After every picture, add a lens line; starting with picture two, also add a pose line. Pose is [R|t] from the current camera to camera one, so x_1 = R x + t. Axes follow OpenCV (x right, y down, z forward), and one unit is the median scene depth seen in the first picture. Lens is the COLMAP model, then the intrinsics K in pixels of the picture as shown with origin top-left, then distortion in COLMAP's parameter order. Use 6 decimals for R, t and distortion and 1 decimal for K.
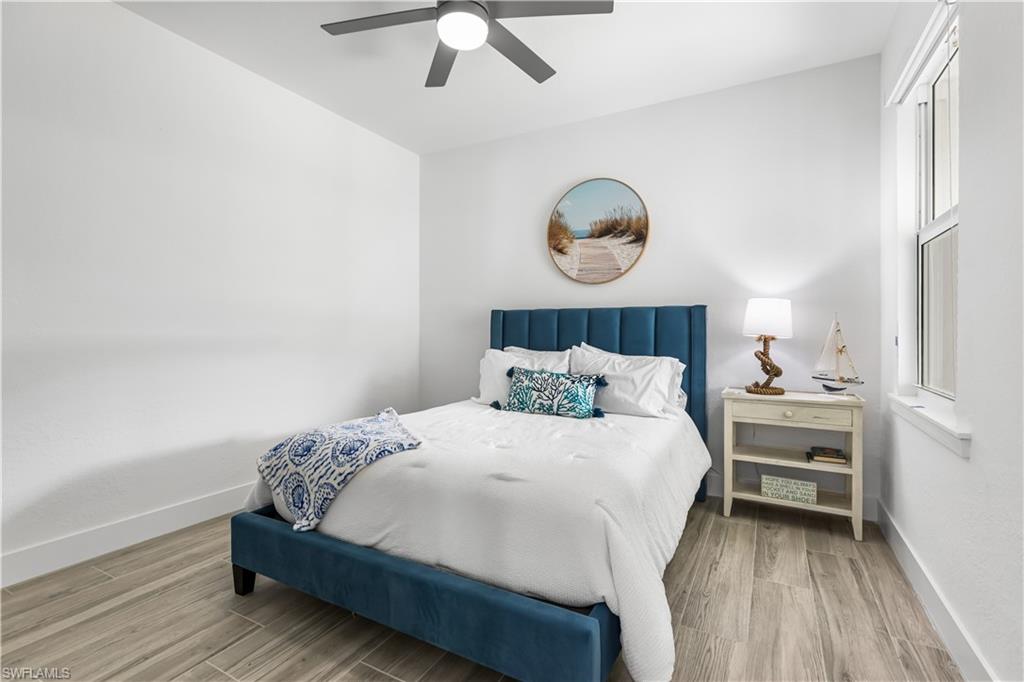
lens RADIAL K [[470.9, 0, 513.9], [0, 470.9, 335.7], [0, 0, 1]] dist [0.004067, -0.000299]
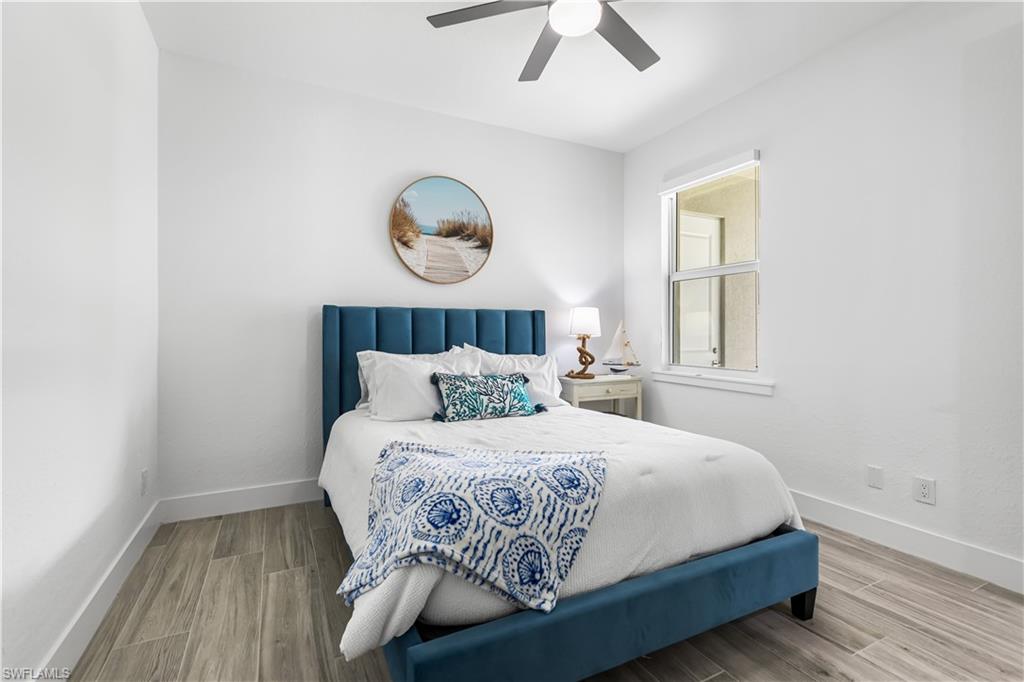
lens RADIAL K [[470.9, 0, 512.6], [0, 470.9, 336.5], [0, 0, 1]] dist [0.004067, -0.000299]
pose [[0.569407, -0.009865, 0.821997, -0.683390], [0.008370, 0.999946, 0.006202, -0.006495], [-0.822013, 0.003349, 0.569459, 0.401633]]
